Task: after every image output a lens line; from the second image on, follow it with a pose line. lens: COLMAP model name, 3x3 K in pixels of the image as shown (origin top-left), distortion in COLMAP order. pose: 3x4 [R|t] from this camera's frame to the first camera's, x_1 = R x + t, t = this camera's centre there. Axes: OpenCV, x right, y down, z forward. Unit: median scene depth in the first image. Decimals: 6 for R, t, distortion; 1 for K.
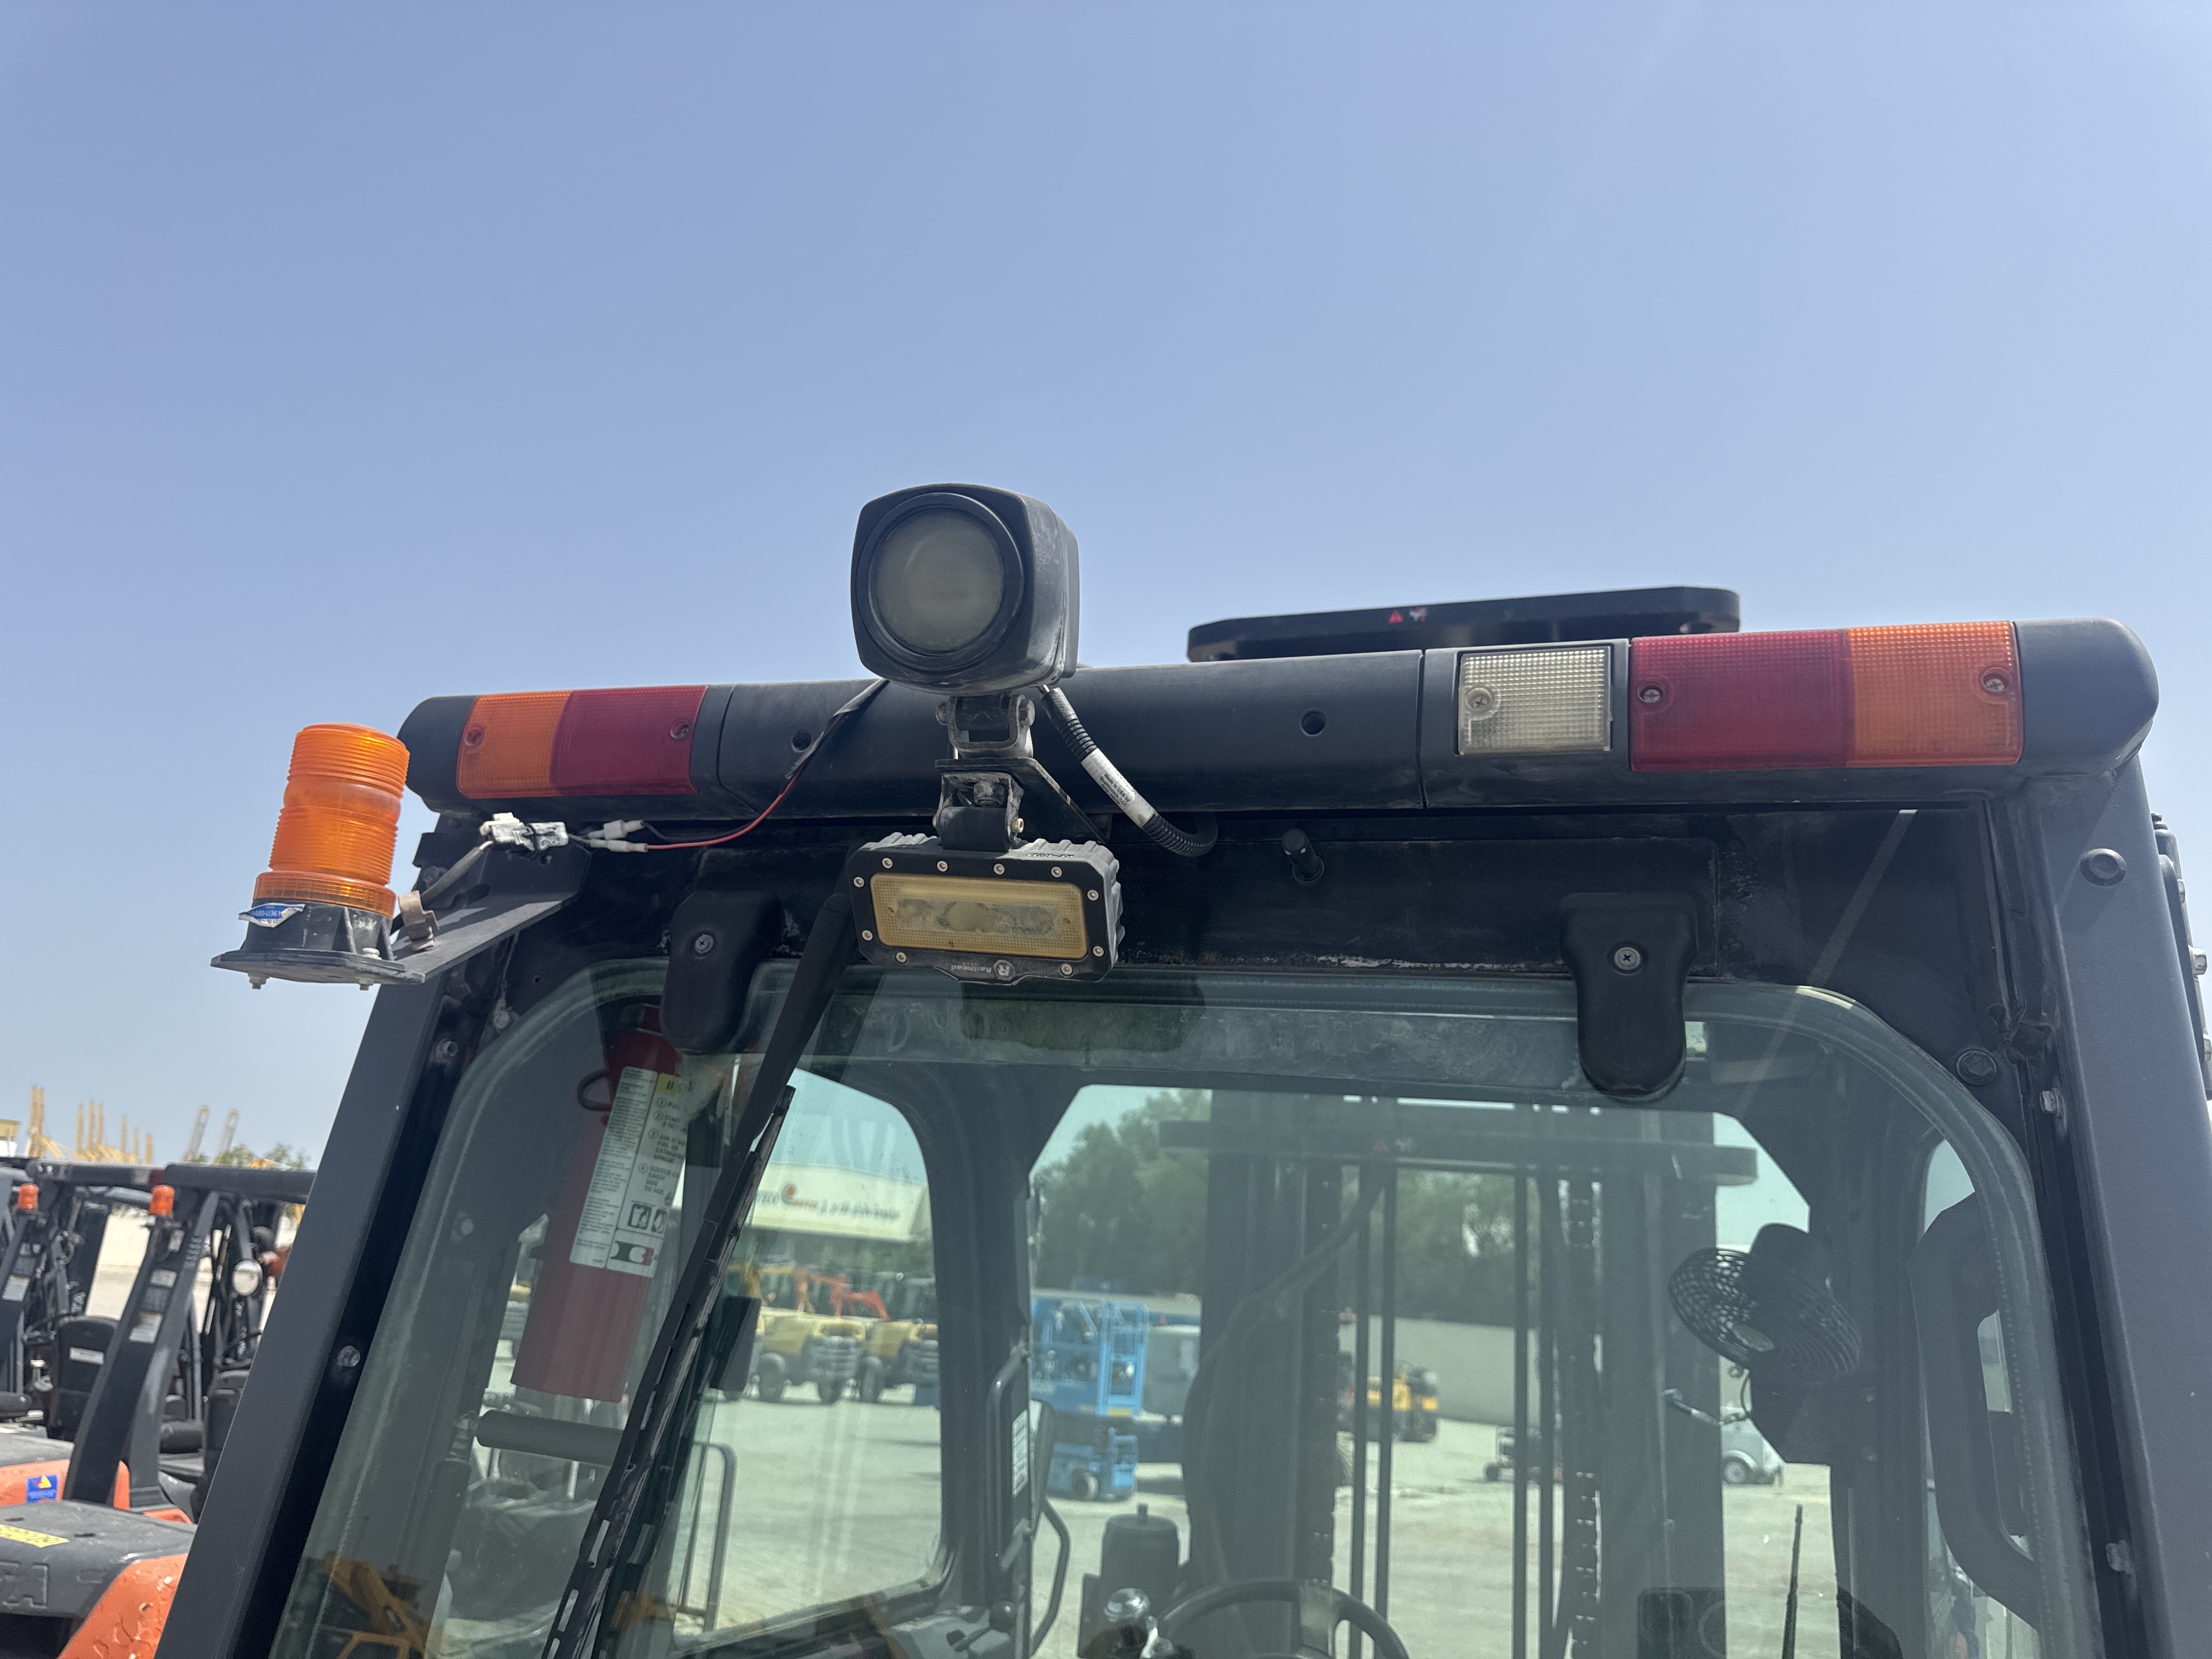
lens RADIAL K [[1586.0, 0, 1099.8], [0, 1586.0, 849.2], [0, 0, 1]] dist [-0.000195, -0.010416]
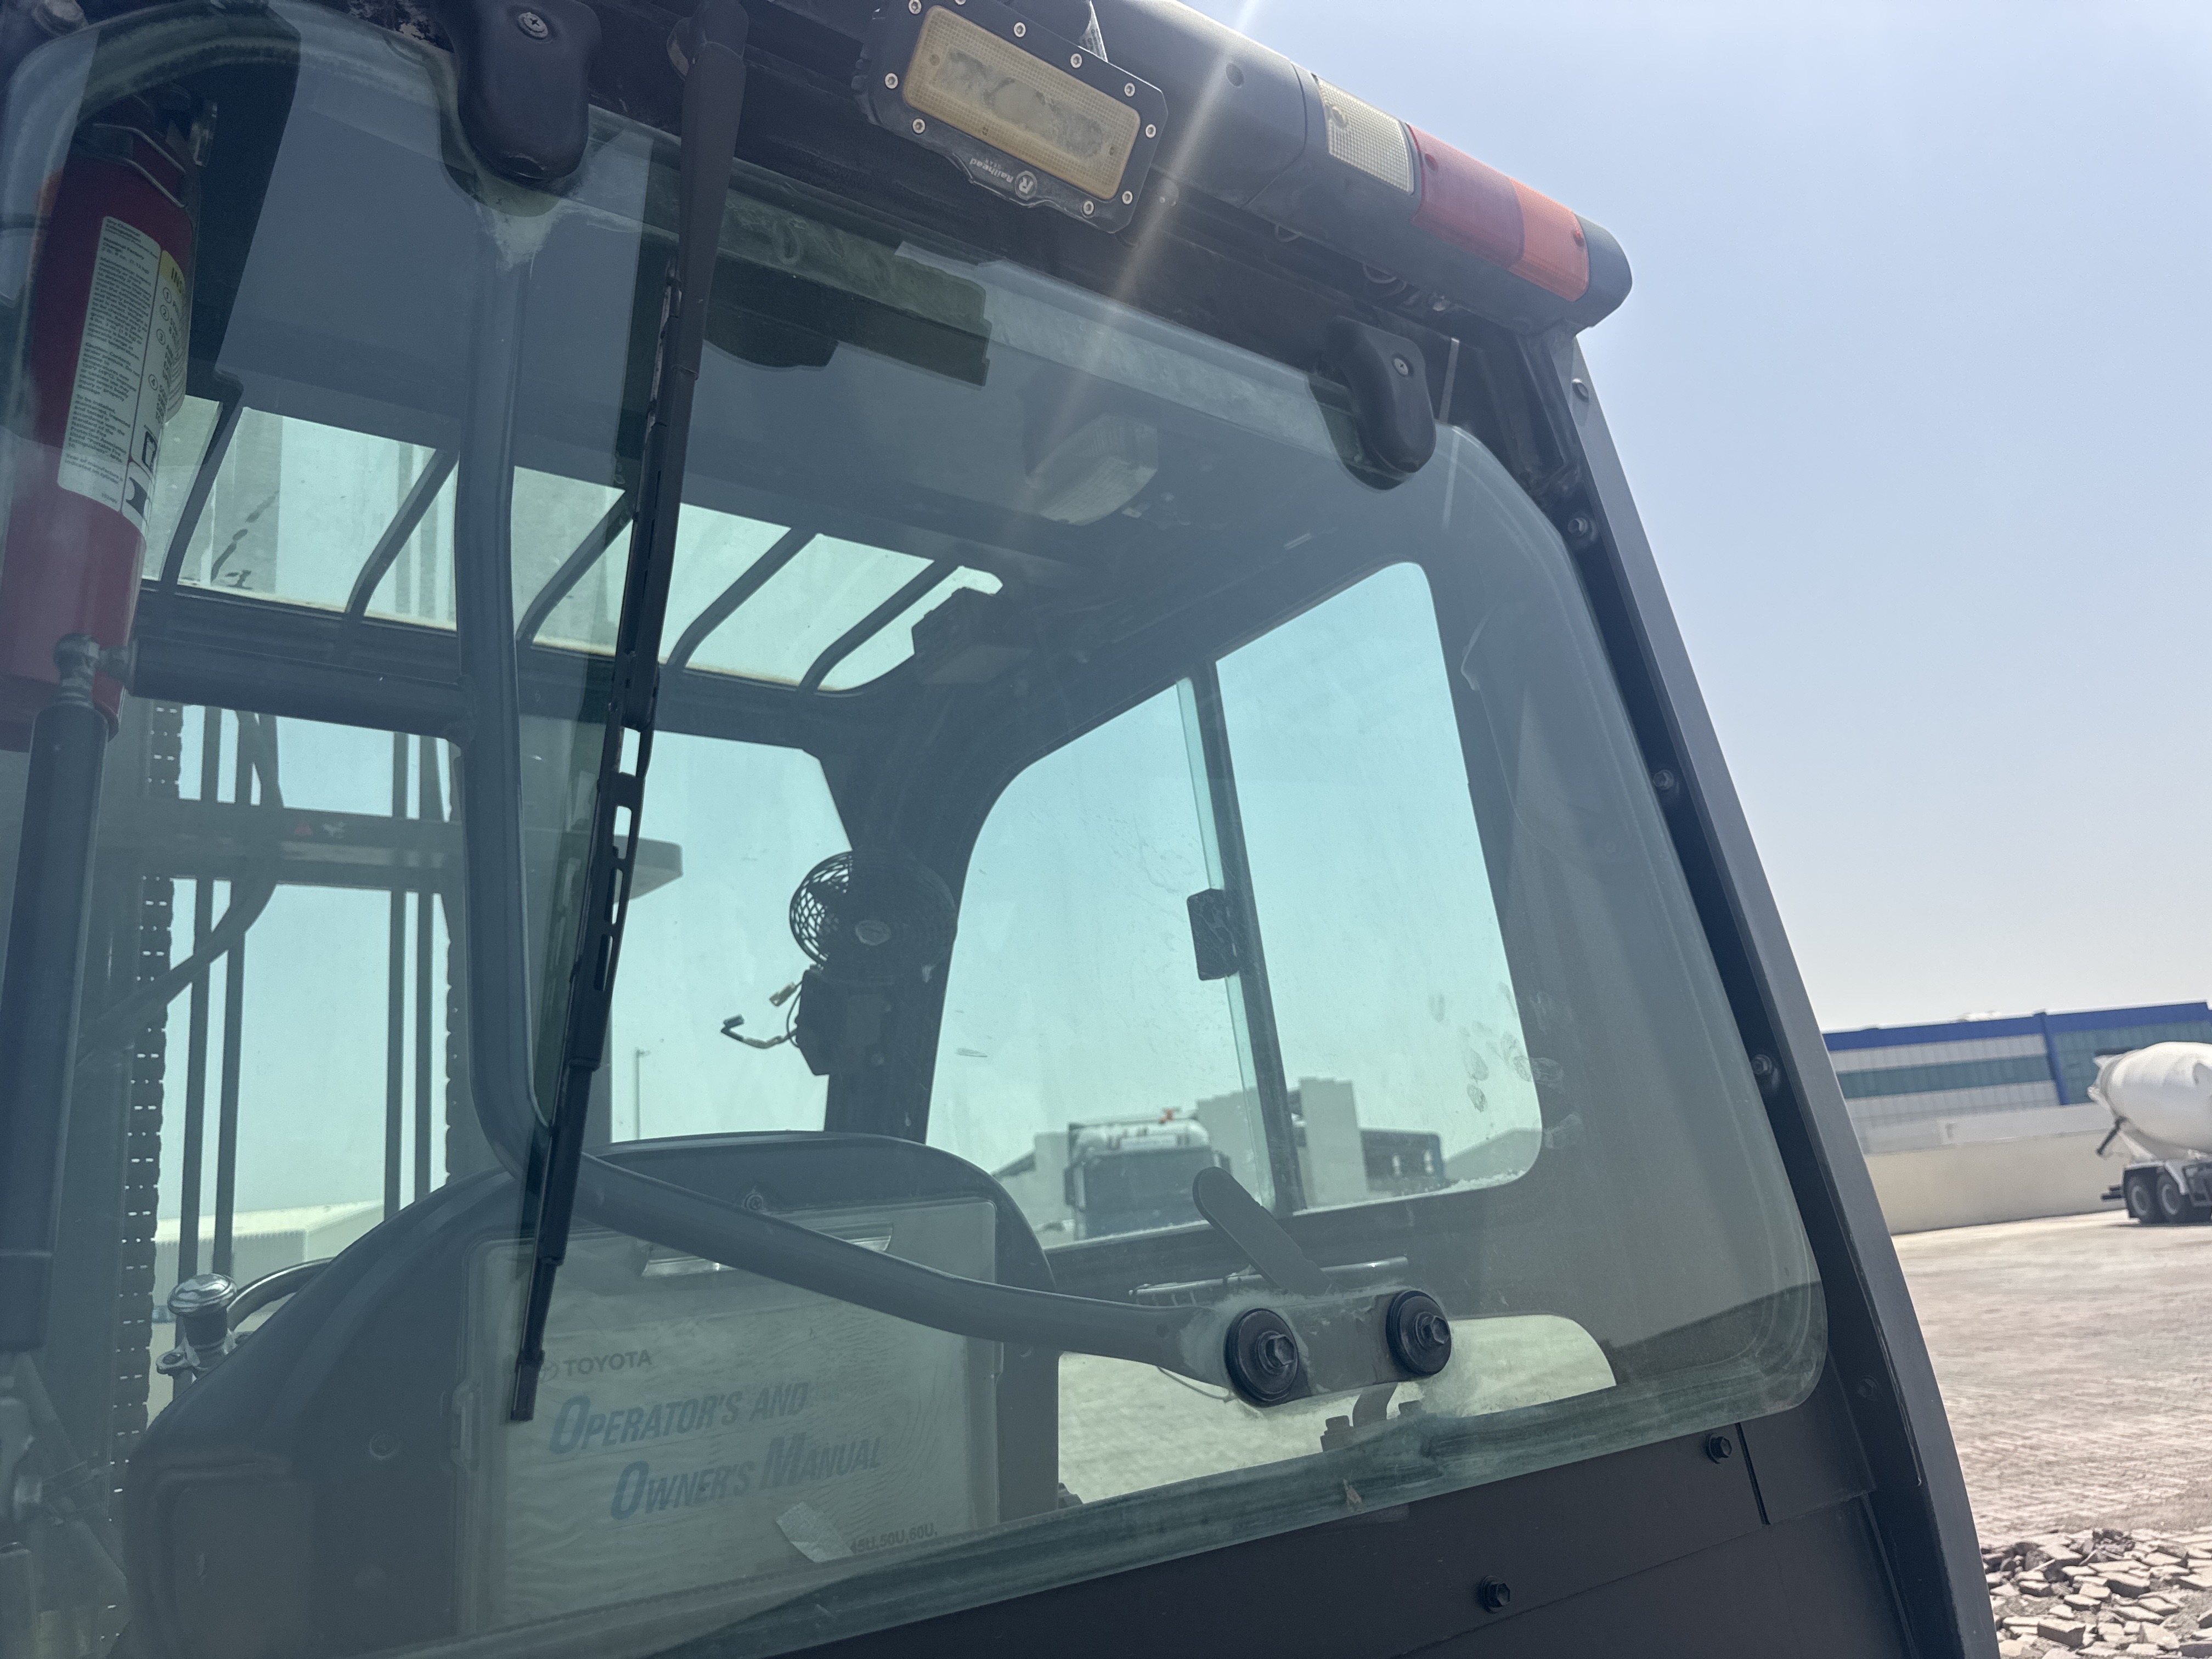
lens RADIAL K [[1586.0, 0, 1099.8], [0, 1586.0, 849.2], [0, 0, 1]] dist [-0.000195, -0.010416]
pose [[0.566107, 0.075320, 0.820884, -1.001228], [-0.104630, 0.994328, -0.019079, 0.622748], [-0.817665, -0.075088, 0.570776, 0.593802]]
